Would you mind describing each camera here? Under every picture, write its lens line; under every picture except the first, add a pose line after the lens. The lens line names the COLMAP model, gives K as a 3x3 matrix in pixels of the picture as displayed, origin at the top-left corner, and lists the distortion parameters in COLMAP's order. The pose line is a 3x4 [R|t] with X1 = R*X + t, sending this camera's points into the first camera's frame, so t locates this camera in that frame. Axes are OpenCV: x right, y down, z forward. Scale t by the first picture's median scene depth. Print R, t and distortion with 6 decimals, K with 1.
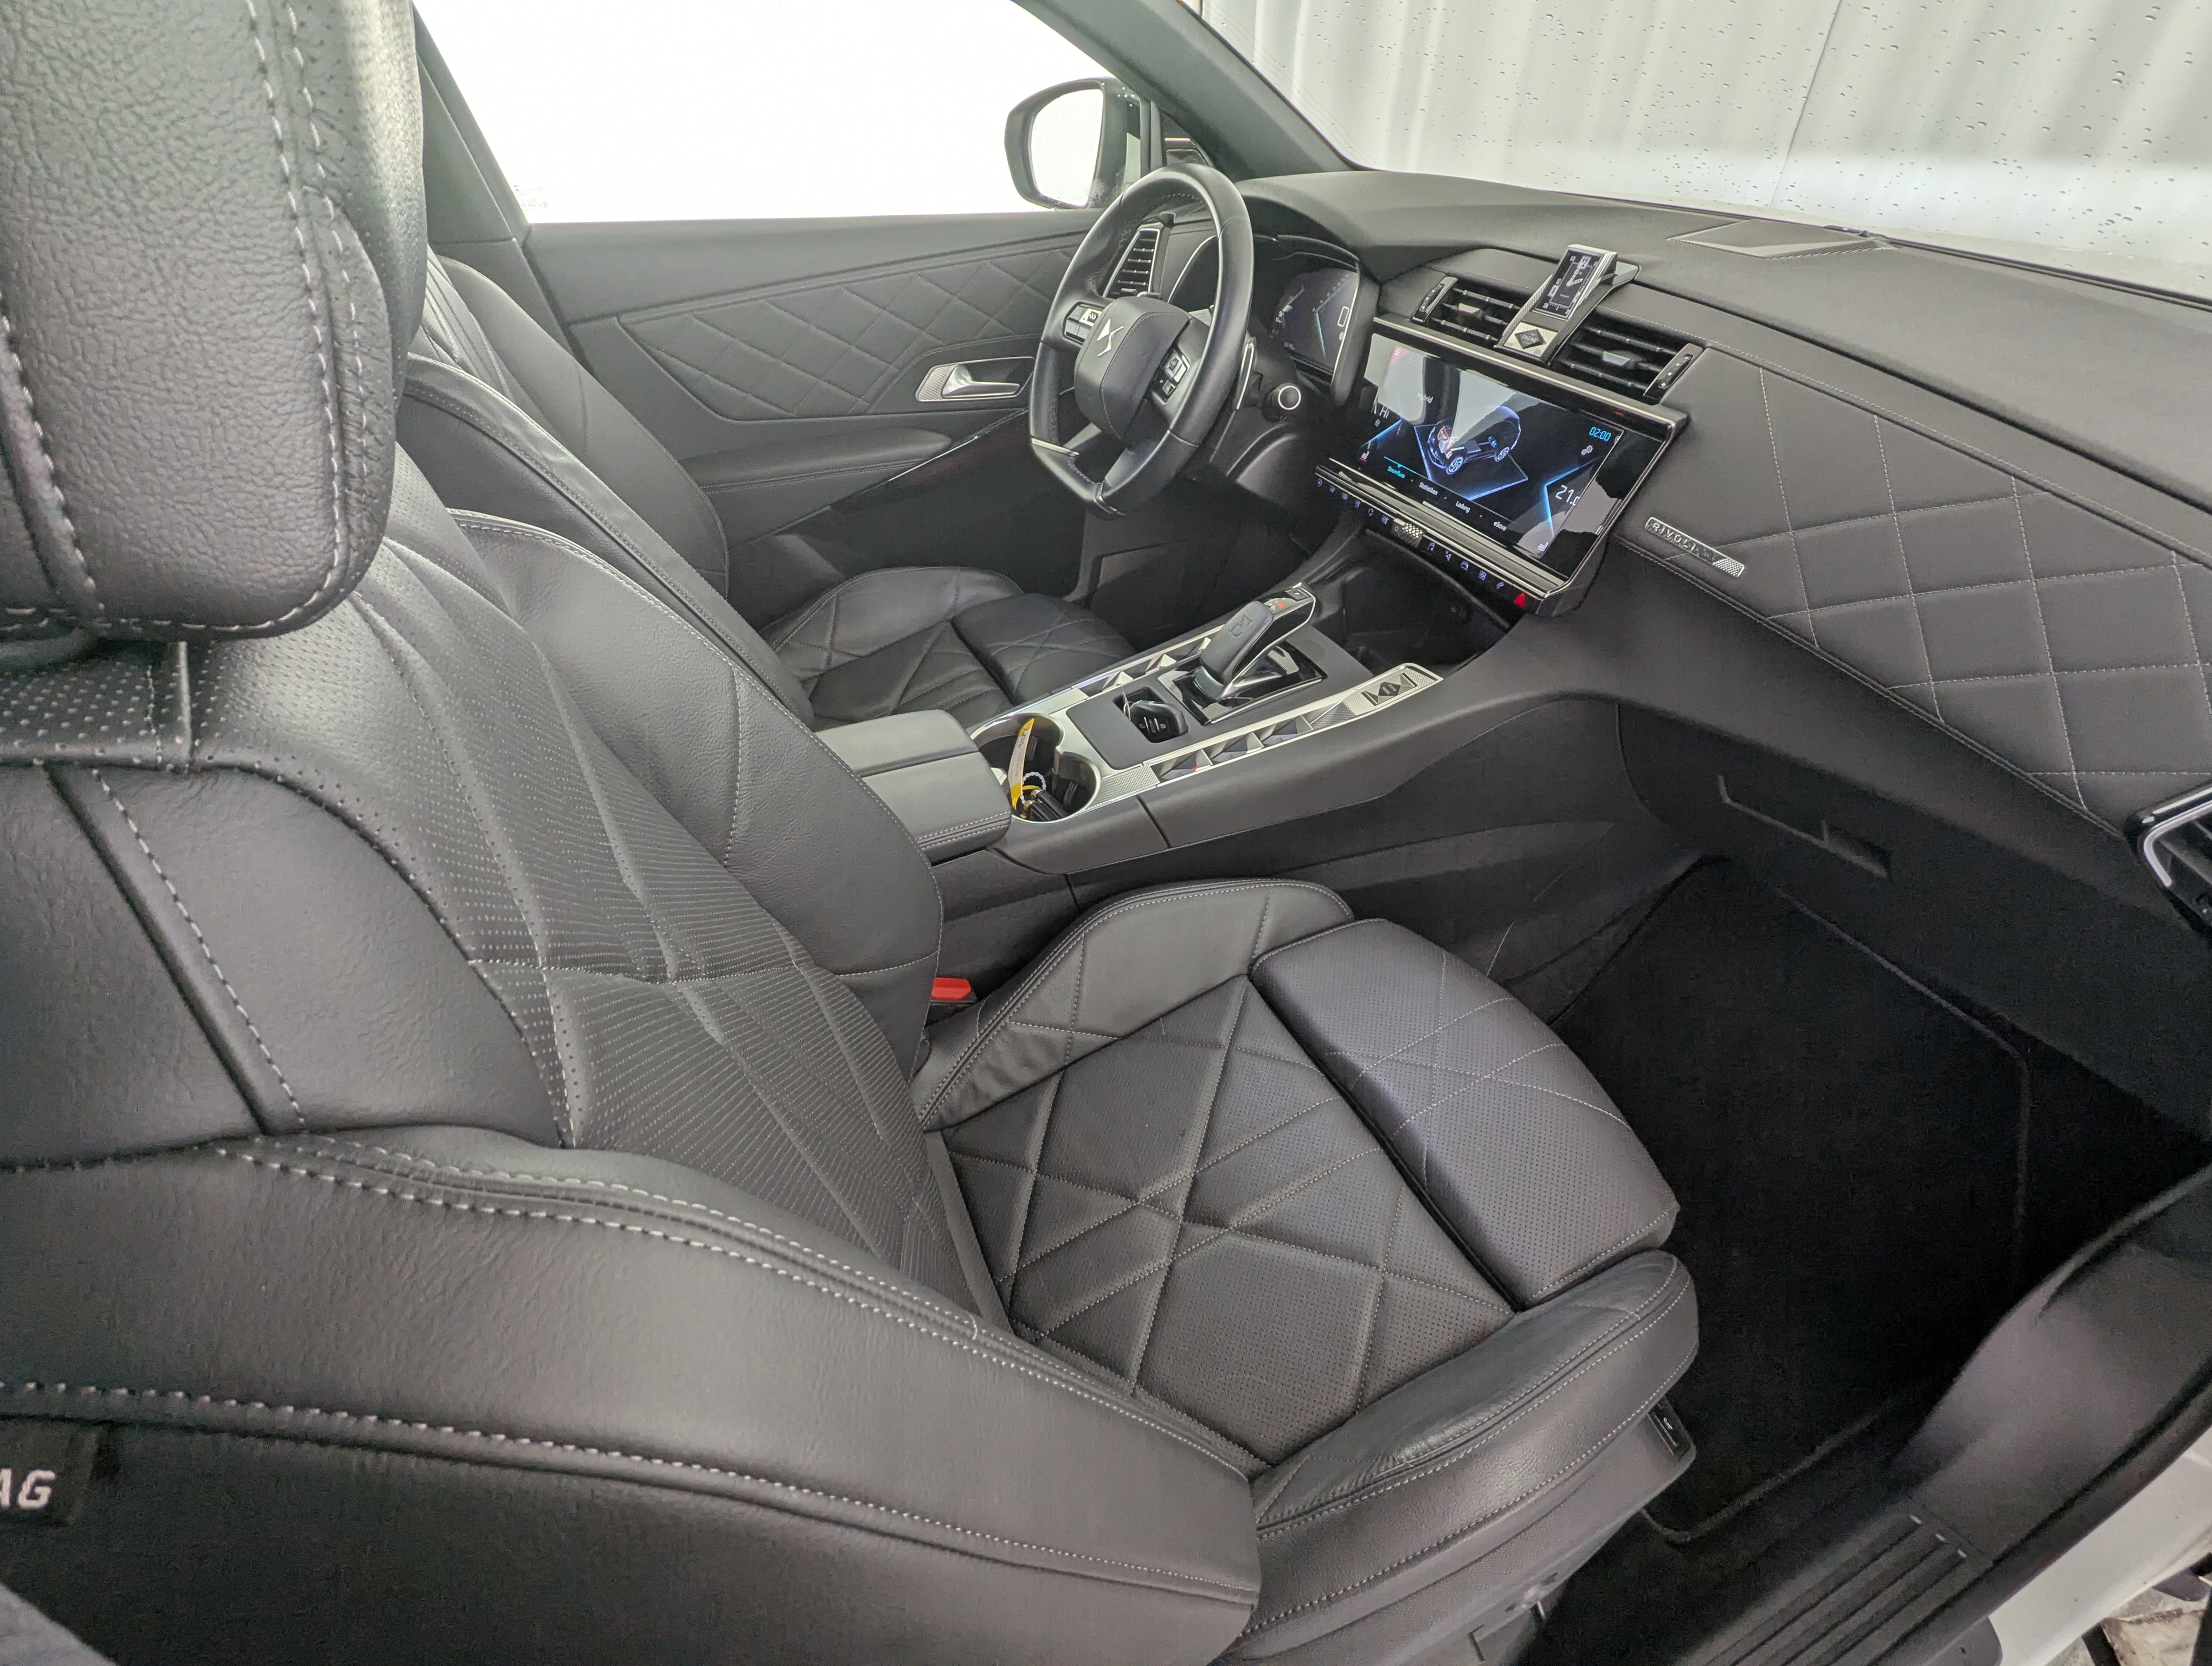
lens RADIAL K [[1044.6, 0, 1106.0], [0, 1044.6, 833.0], [0, 0, 1]] dist [-0.000789, -0.000765]
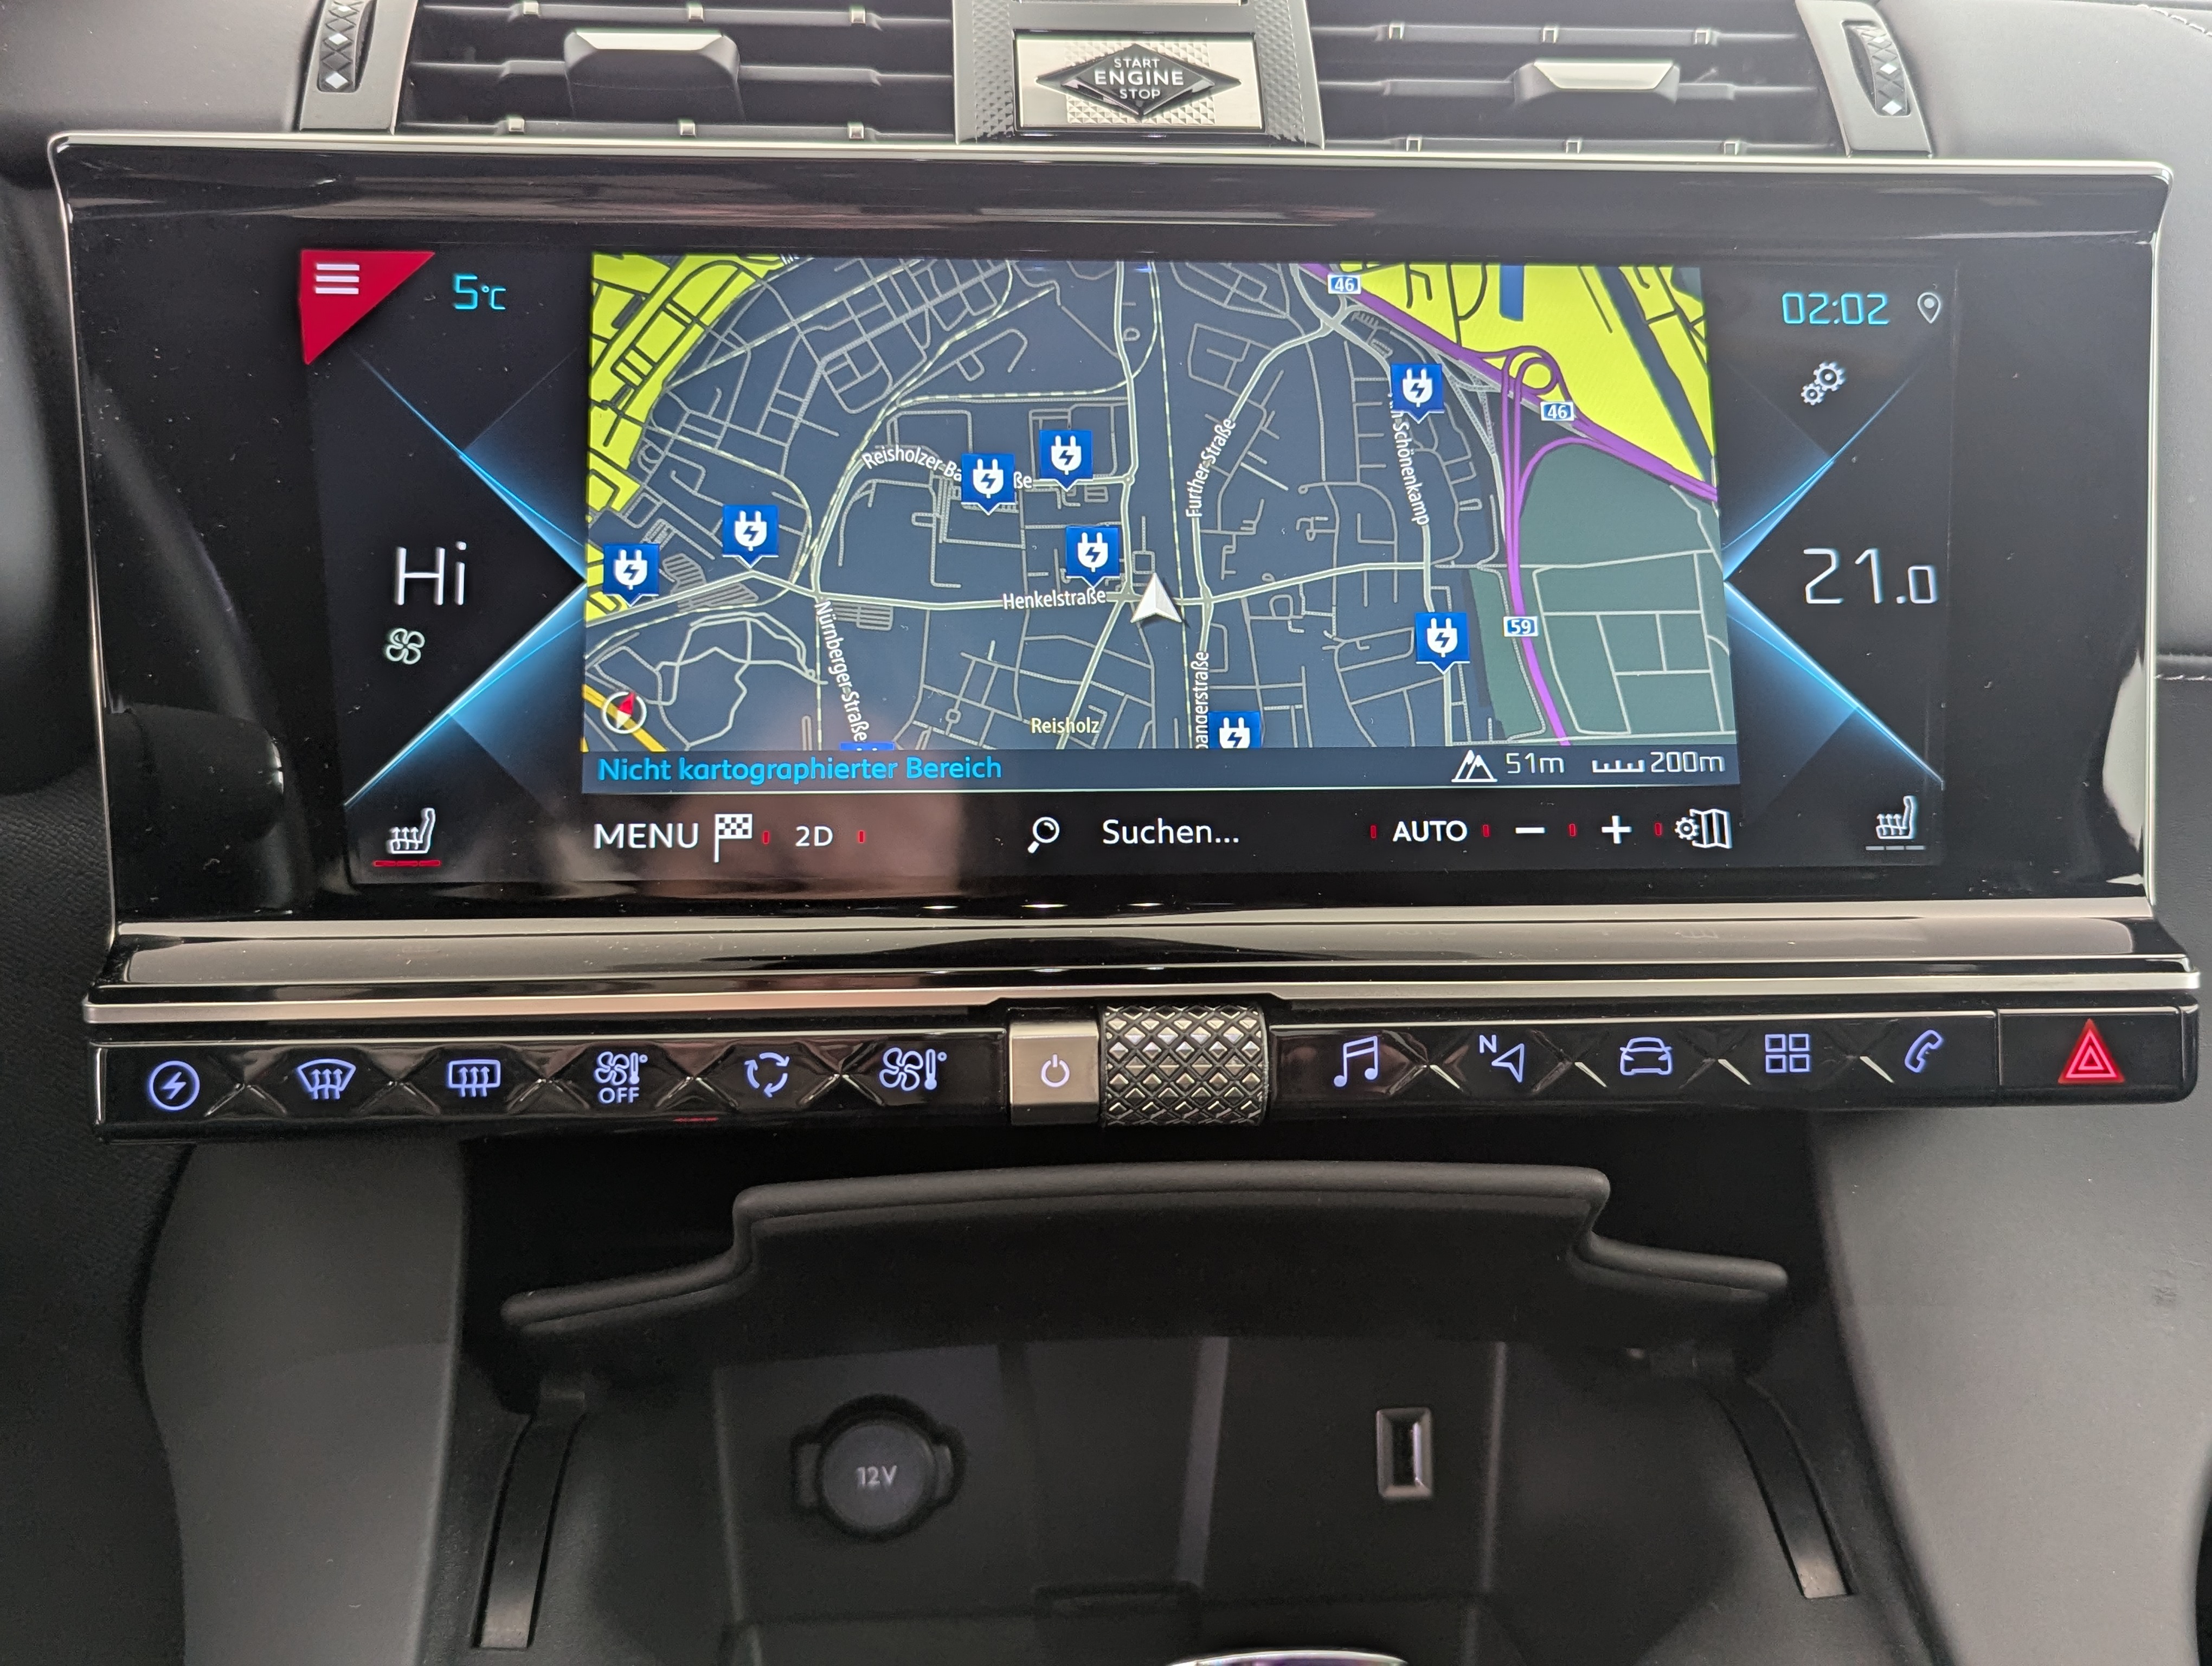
lens RADIAL K [[2228.1, 0, 1112.0], [0, 2228.1, 814.1], [0, 0, 1]] dist [-0.001722, -0.025528]
pose [[0.345241, -0.146002, 0.927088, -0.034359], [0.581846, 0.808374, -0.089369, -0.300750], [-0.736385, 0.570276, 0.364035, 0.881618]]
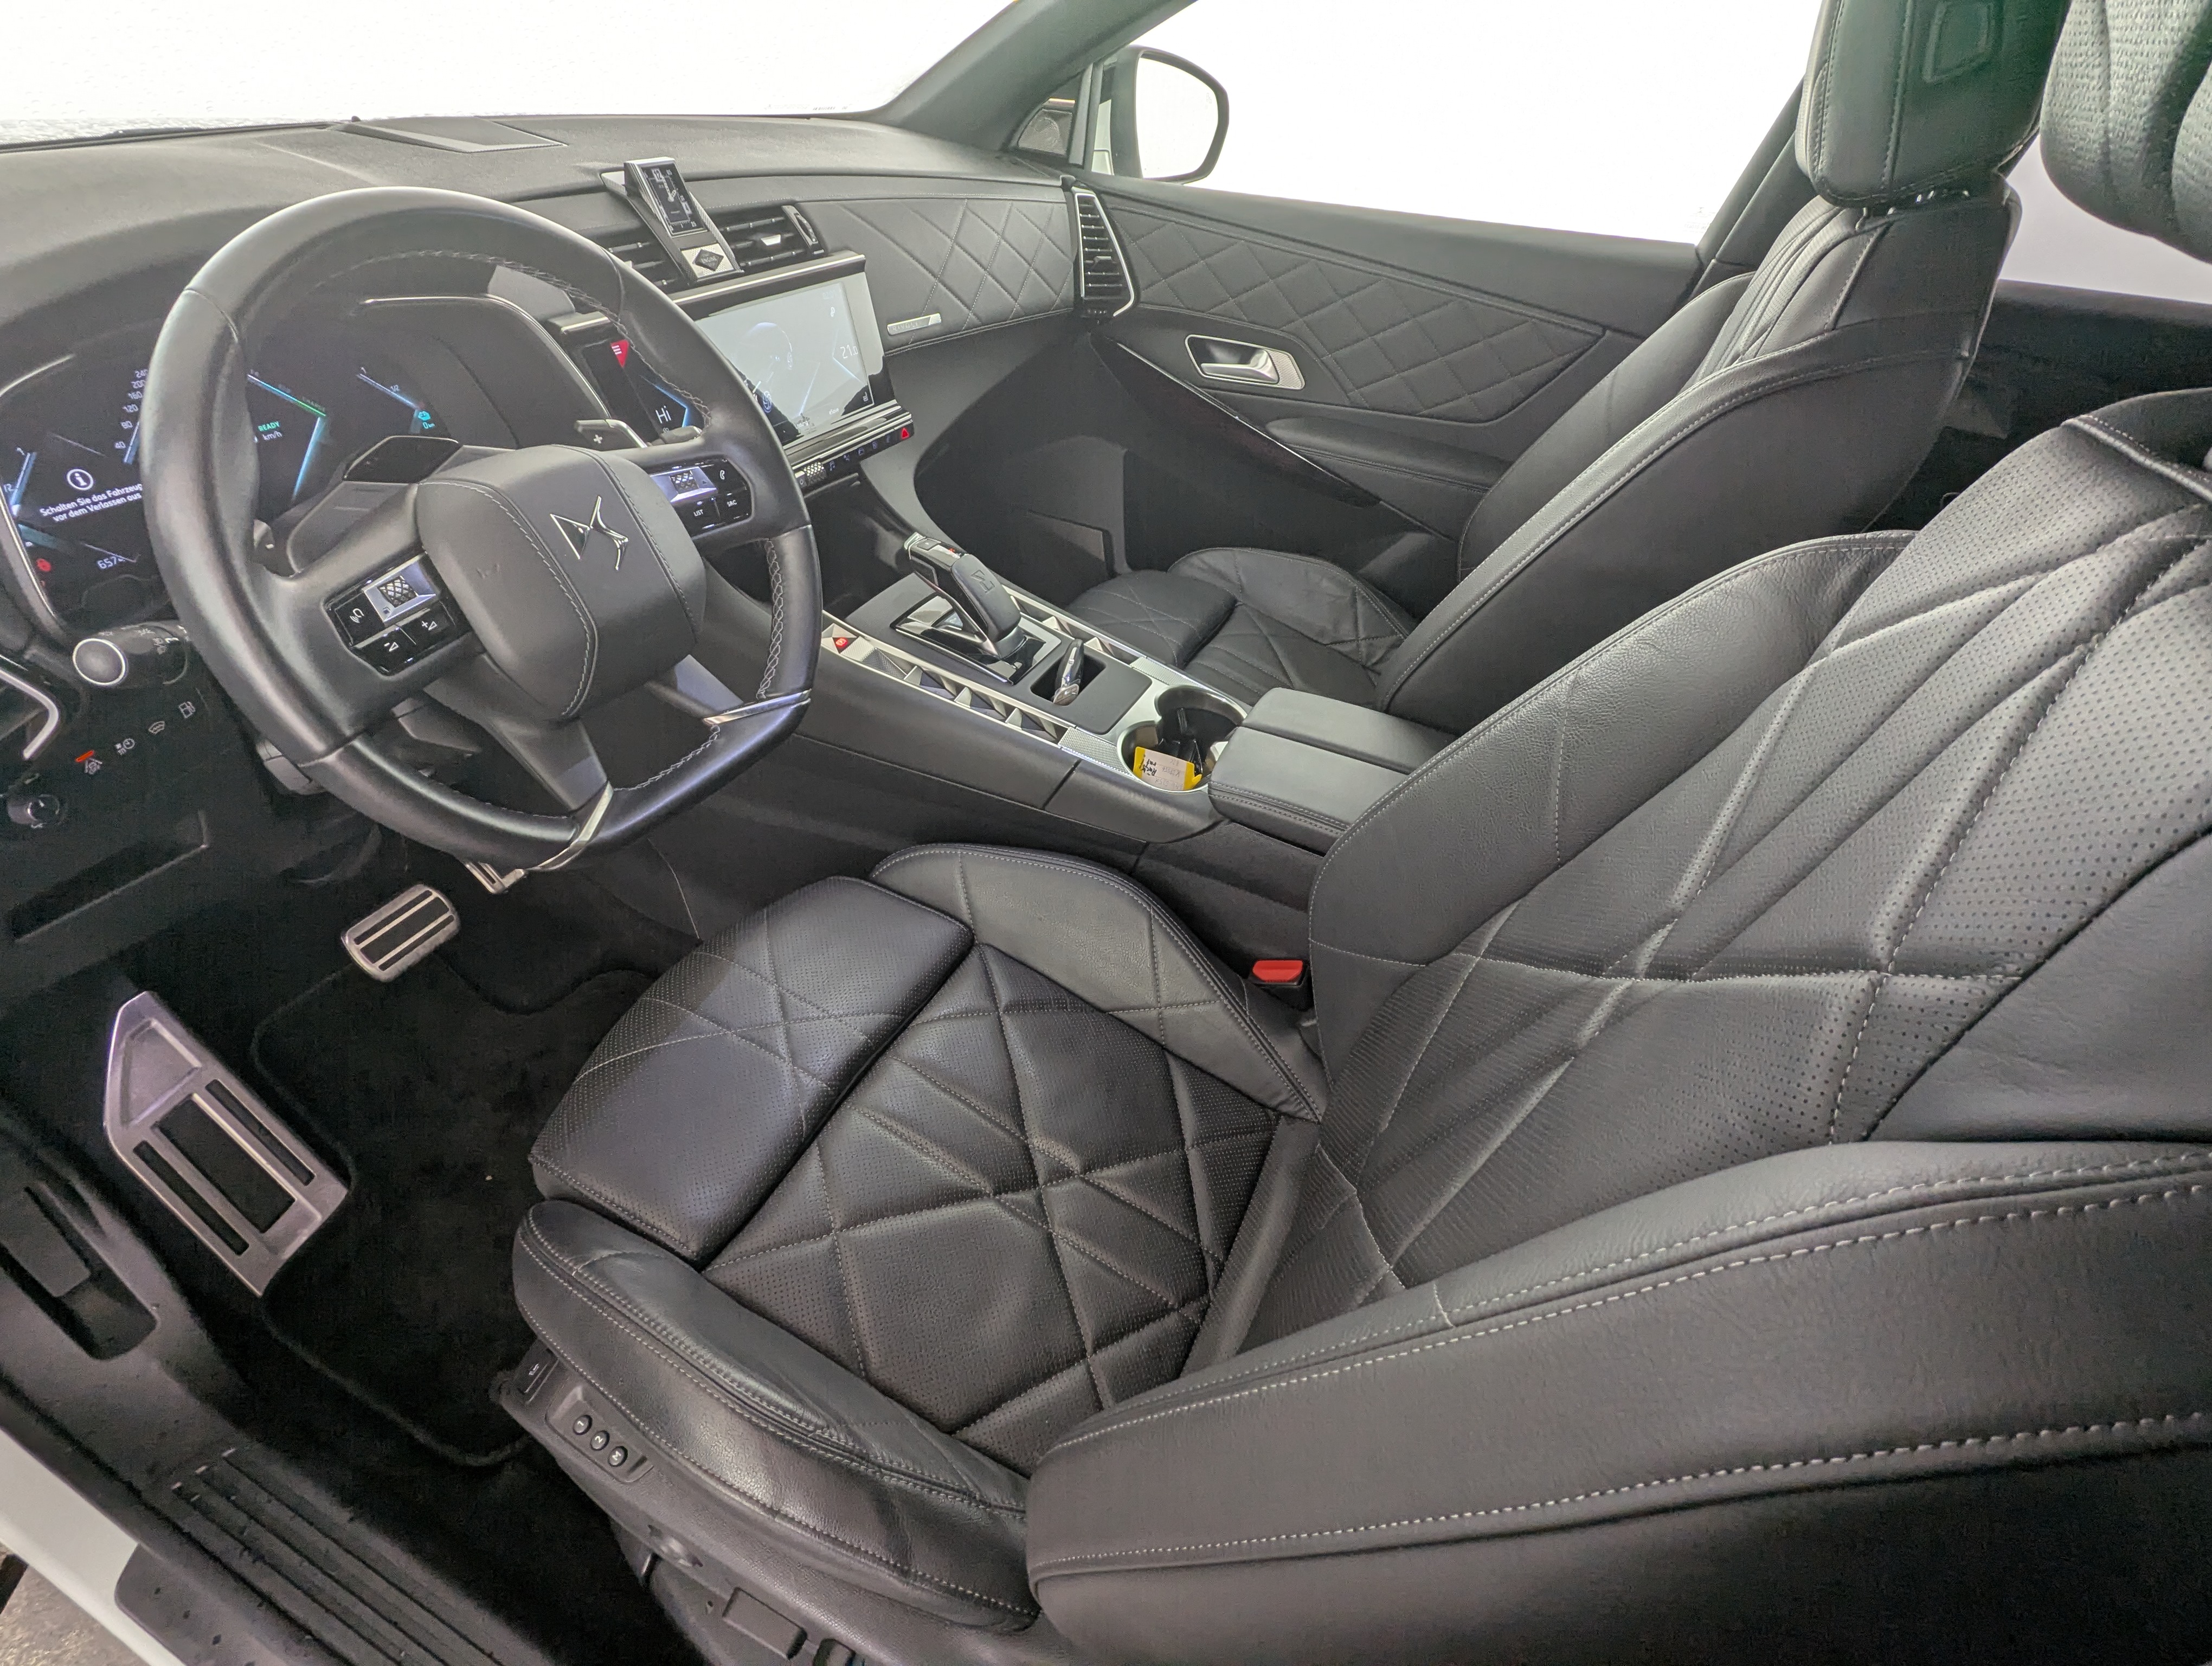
lens RADIAL K [[1041.7, 0, 1092.2], [0, 1041.7, 827.4], [0, 0, 1]] dist [0.002710, 0.000213]
pose [[-0.637981, -0.522449, 0.565710, -0.616345], [0.414464, 0.386184, 0.824064, -0.878082], [-0.649000, 0.760203, -0.029842, 1.142492]]
